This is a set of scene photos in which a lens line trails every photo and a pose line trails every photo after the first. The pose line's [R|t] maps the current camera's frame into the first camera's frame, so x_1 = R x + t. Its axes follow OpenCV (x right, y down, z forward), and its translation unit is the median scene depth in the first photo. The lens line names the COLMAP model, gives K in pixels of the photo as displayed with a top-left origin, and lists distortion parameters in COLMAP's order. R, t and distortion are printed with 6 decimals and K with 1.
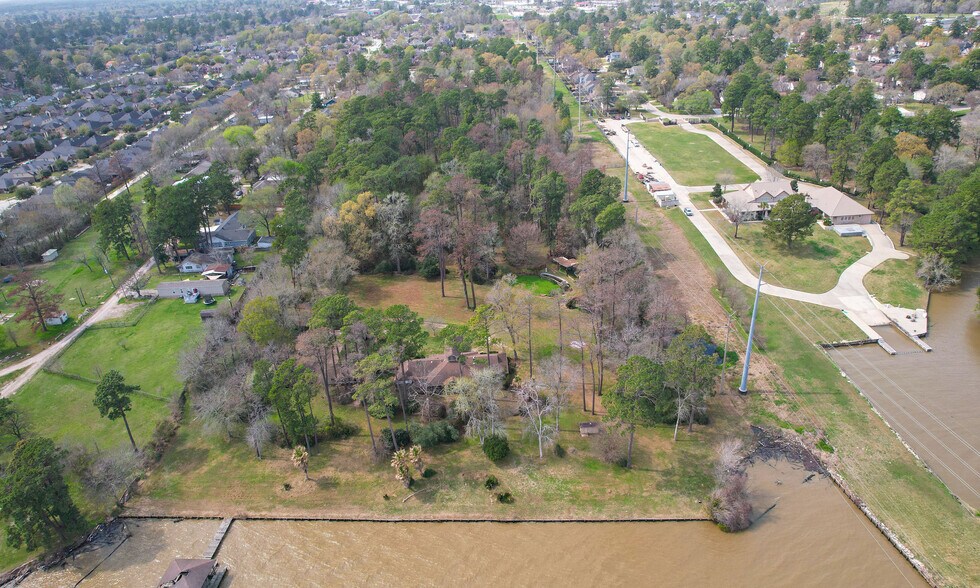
lens RADIAL K [[639.0, 0, 493.2], [0, 639.0, 263.7], [0, 0, 1]] dist [-0.076709, 0.084253]
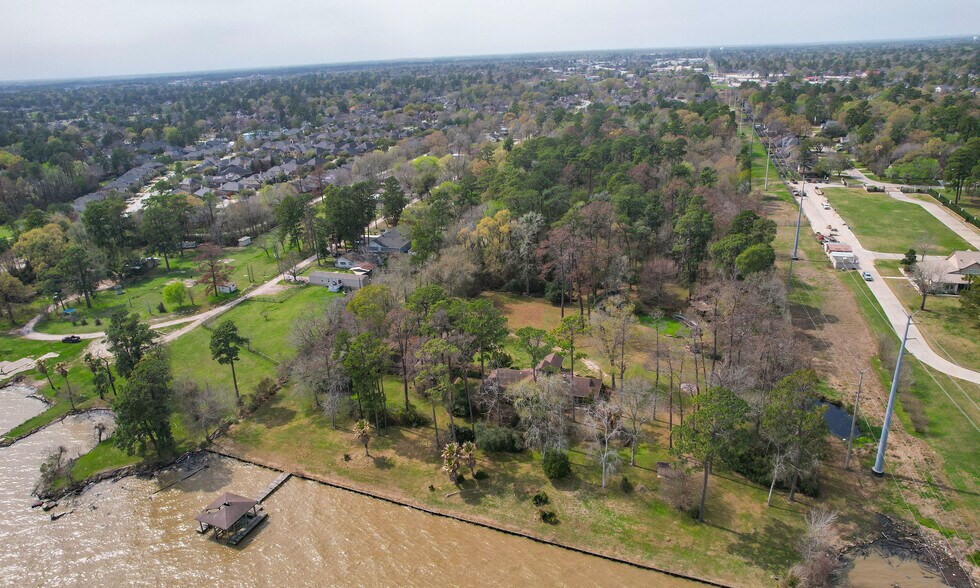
lens RADIAL K [[639.0, 0, 493.2], [0, 639.0, 263.7], [0, 0, 1]] dist [-0.076709, 0.084253]
pose [[0.942512, 0.123160, -0.310648, 0.100592], [-0.155259, 0.984571, -0.080714, 0.054591], [0.295914, 0.124305, 0.947092, 0.041129]]
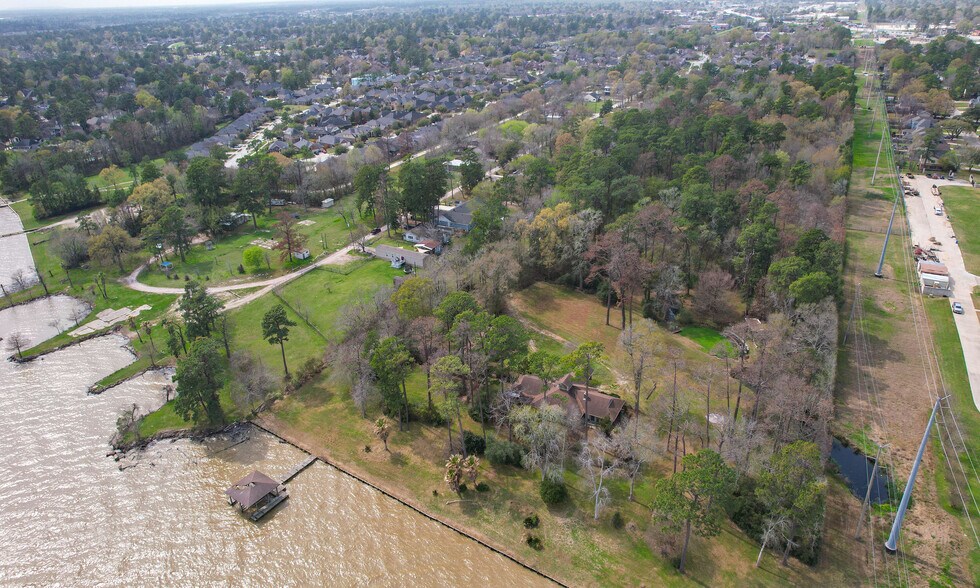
lens RADIAL K [[639.0, 0, 493.2], [0, 639.0, 263.7], [0, 0, 1]] dist [-0.076709, 0.084253]
pose [[0.863314, 0.234992, -0.446618, 0.161959], [-0.240675, 0.969566, 0.044921, -0.034854], [0.443582, 0.068709, 0.893596, 0.055175]]
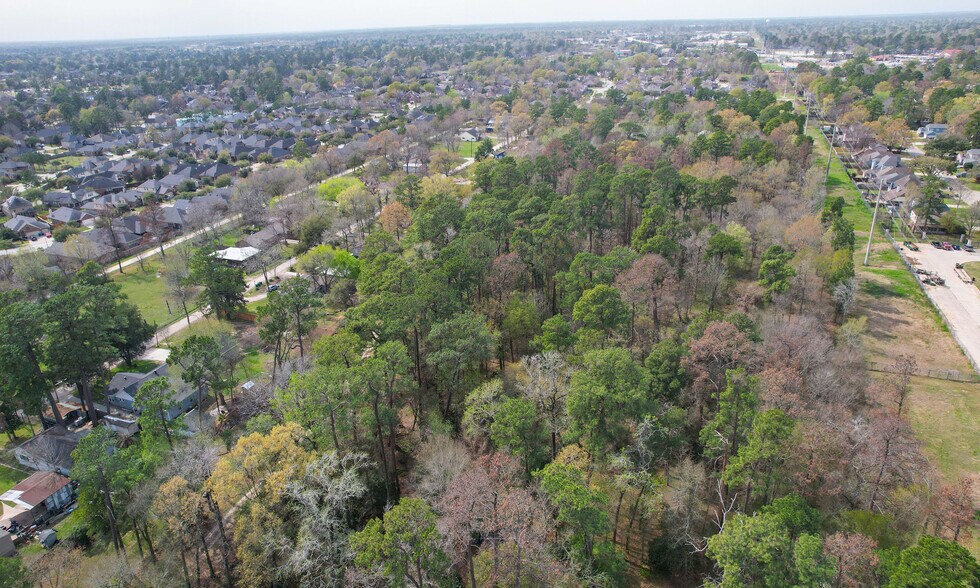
lens RADIAL K [[639.0, 0, 493.2], [0, 639.0, 263.7], [0, 0, 1]] dist [-0.076709, 0.084253]
pose [[0.922901, 0.168481, -0.346219, 0.042210], [-0.189689, 0.981444, -0.028046, -0.215734], [0.335069, 0.091558, 0.937734, 0.616288]]
